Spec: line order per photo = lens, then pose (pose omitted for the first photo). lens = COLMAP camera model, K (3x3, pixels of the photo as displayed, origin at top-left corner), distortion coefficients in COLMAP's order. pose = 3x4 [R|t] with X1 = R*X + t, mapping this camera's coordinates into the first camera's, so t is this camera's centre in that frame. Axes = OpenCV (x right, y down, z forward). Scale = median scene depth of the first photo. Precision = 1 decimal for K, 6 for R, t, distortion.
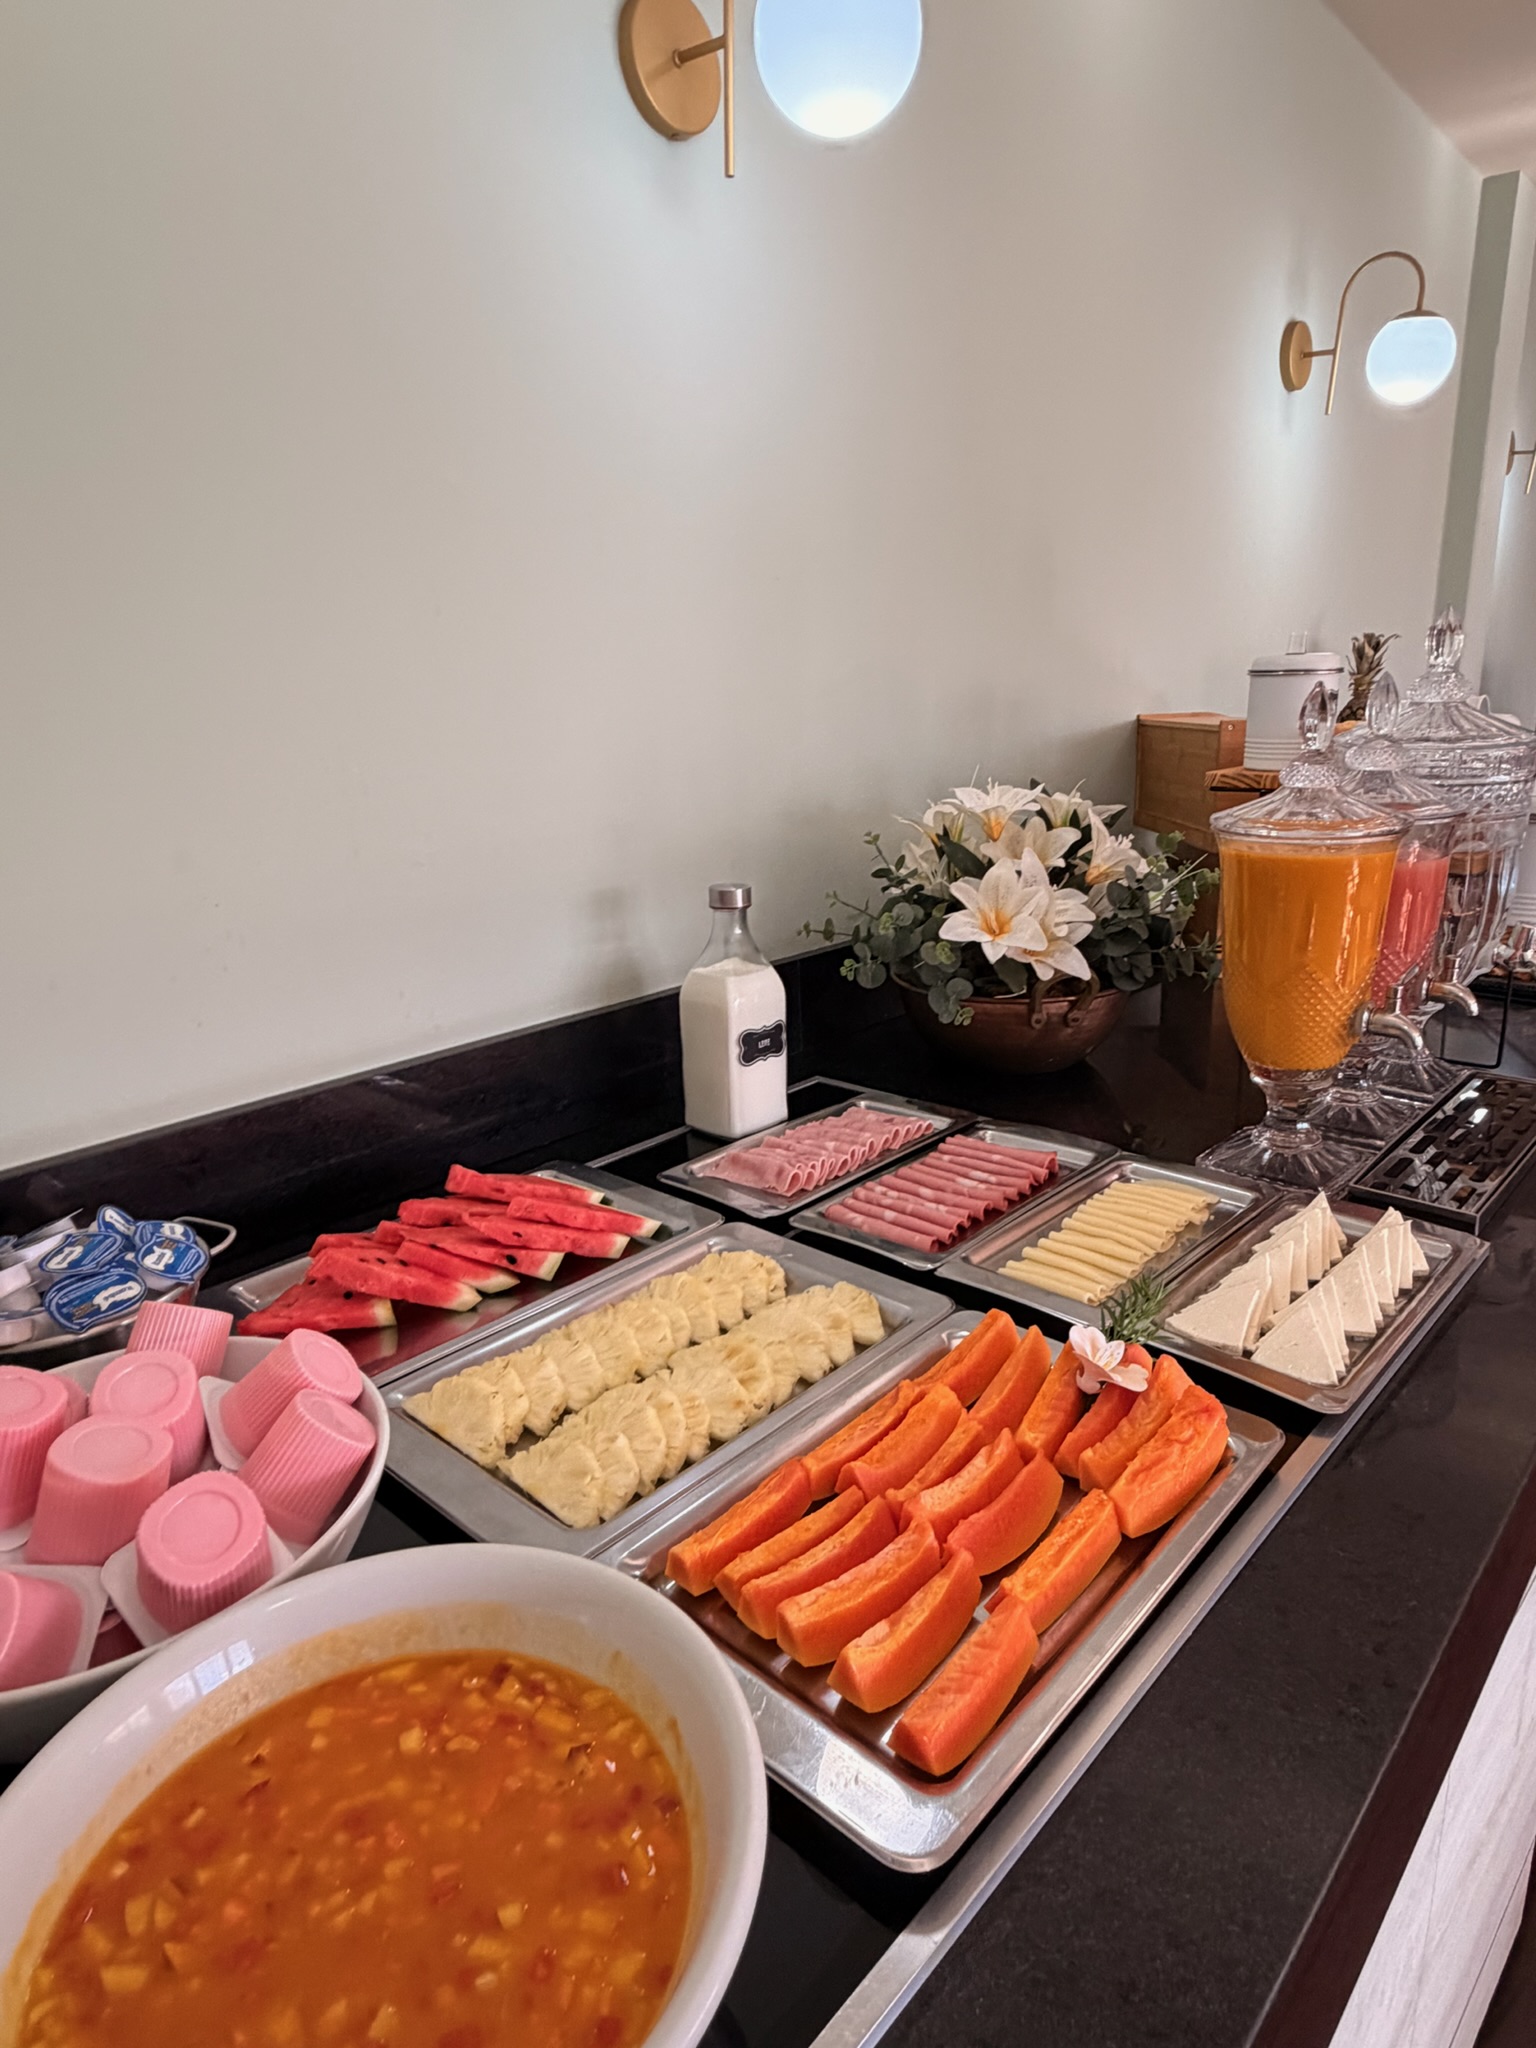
lens RADIAL K [[1247.8, 0, 769.3], [0, 1247.8, 1063.5], [0, 0, 1]] dist [0.002021, -0.027269]
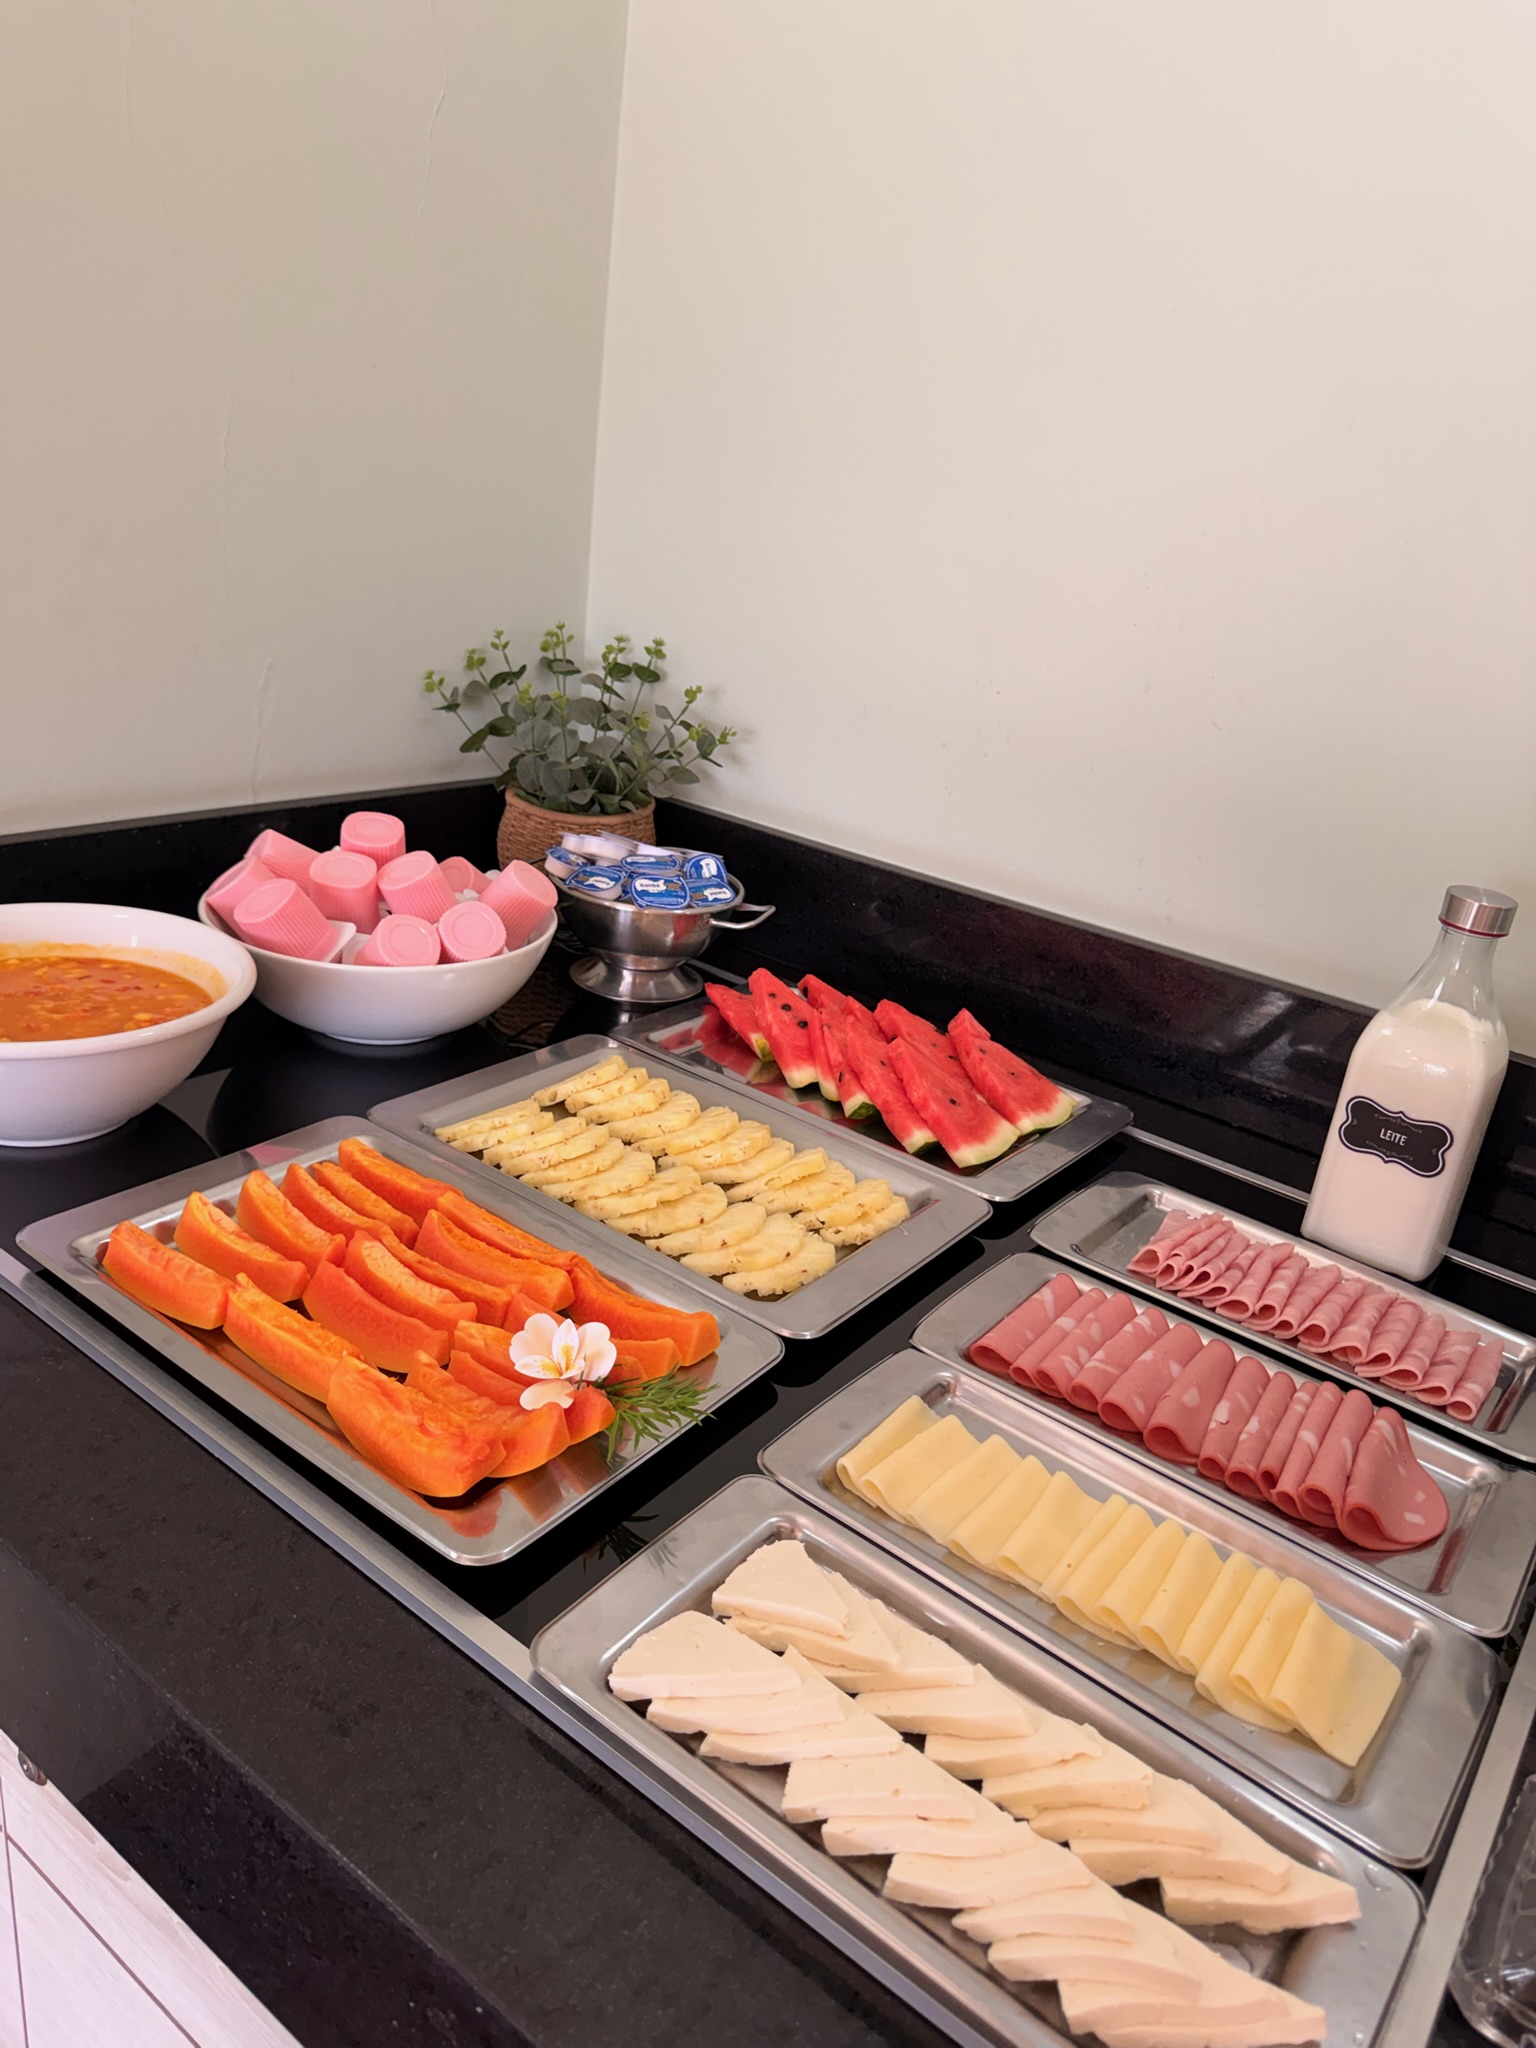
lens RADIAL K [[1432.9, 0, 747.3], [0, 1432.9, 1028.4], [0, 0, 1]] dist [0.074257, -0.185425]
pose [[0.082272, 0.416349, -0.905475, 0.823275], [-0.407071, 0.843348, 0.350795, -0.250777], [0.909684, 0.339732, 0.238867, 0.660670]]
